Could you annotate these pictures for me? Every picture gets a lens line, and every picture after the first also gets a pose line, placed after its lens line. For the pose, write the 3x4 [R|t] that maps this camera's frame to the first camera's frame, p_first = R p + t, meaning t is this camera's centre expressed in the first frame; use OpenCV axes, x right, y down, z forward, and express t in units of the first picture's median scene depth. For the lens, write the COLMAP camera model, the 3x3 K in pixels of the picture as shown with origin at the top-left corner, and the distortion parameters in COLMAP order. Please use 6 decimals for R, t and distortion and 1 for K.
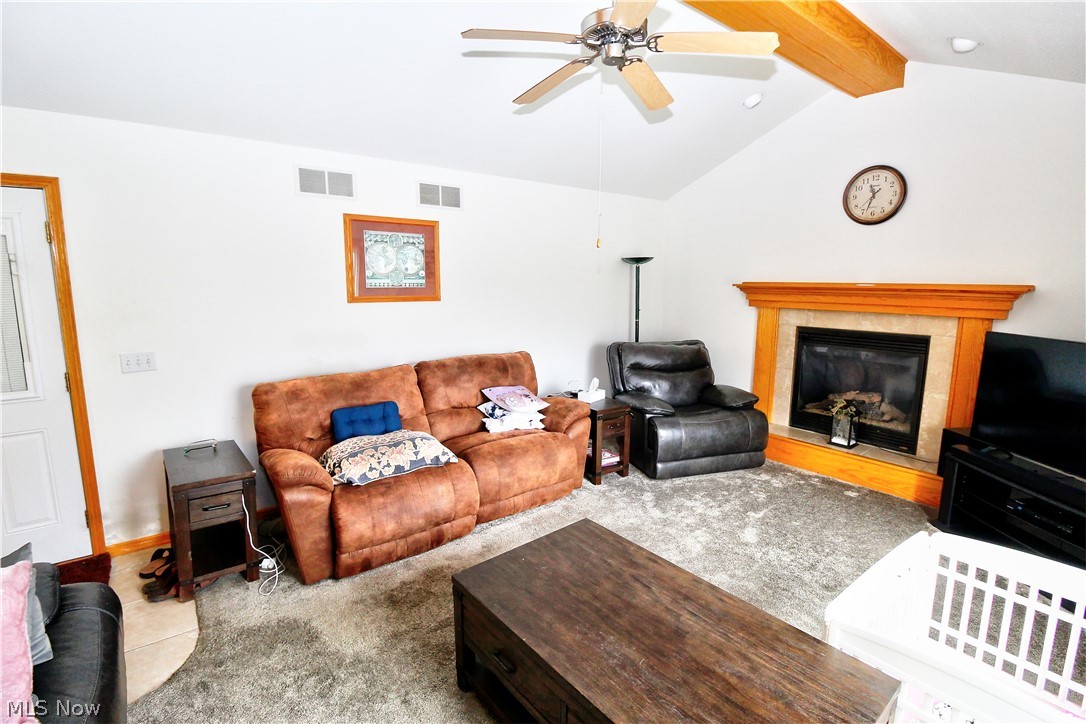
lens RADIAL K [[507.0, 0, 541.4], [0, 507.0, 357.2], [0, 0, 1]] dist [-0.002393, -0.001280]
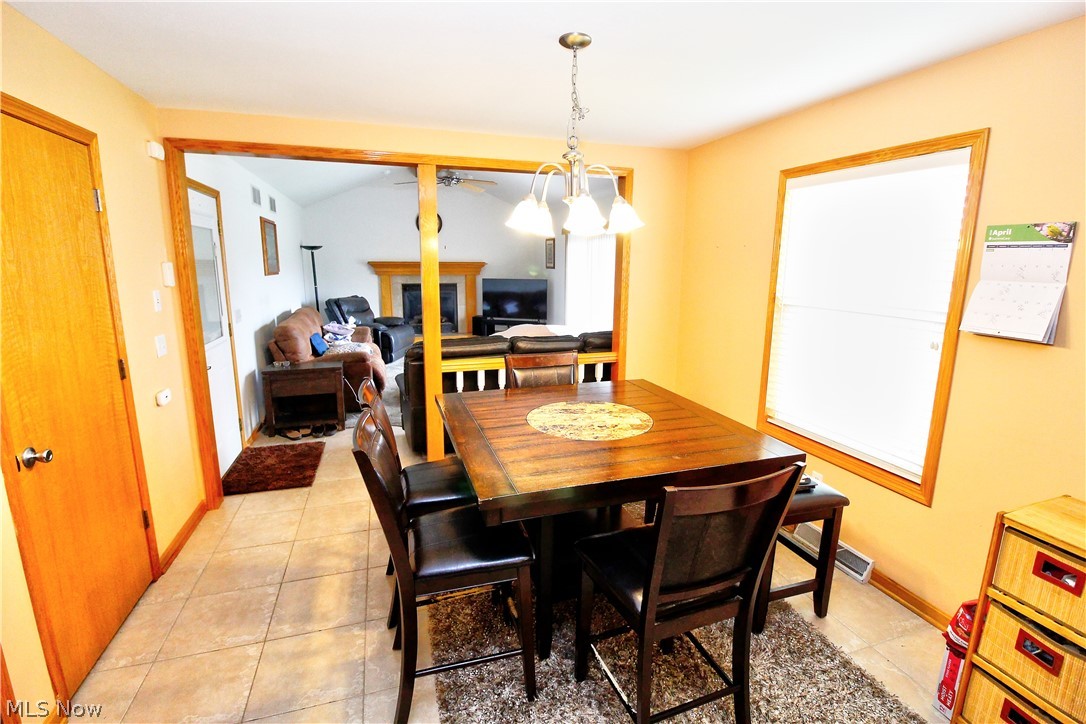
lens RADIAL K [[507.0, 0, 543.2], [0, 507.0, 367.4], [0, 0, 1]] dist [-0.002393, -0.001280]
pose [[0.363978, -0.194981, 0.910770, -1.341835], [0.137735, 0.978360, 0.154407, 0.035580], [-0.921167, 0.069244, 0.382957, -0.299918]]
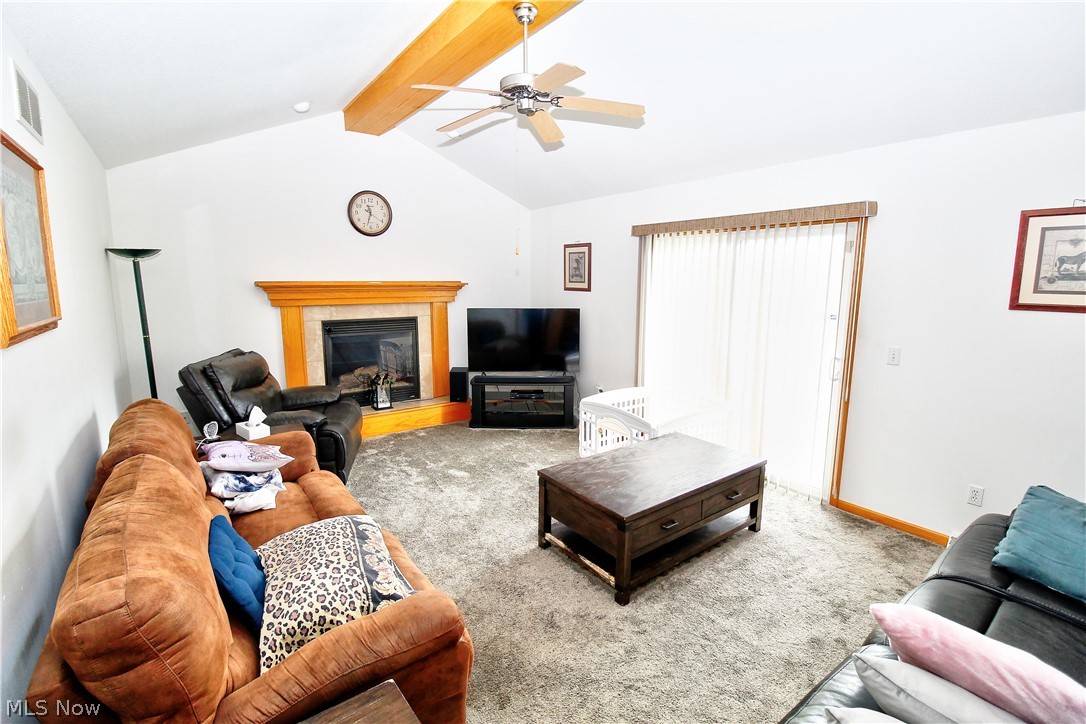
lens RADIAL K [[507.0, 0, 541.6], [0, 507.0, 356.7], [0, 0, 1]] dist [-0.002393, -0.001280]
pose [[0.062020, -0.159738, 0.985209, -0.644722], [0.149338, 0.977483, 0.149084, -0.087493], [-0.986839, 0.137883, 0.084478, 0.498145]]
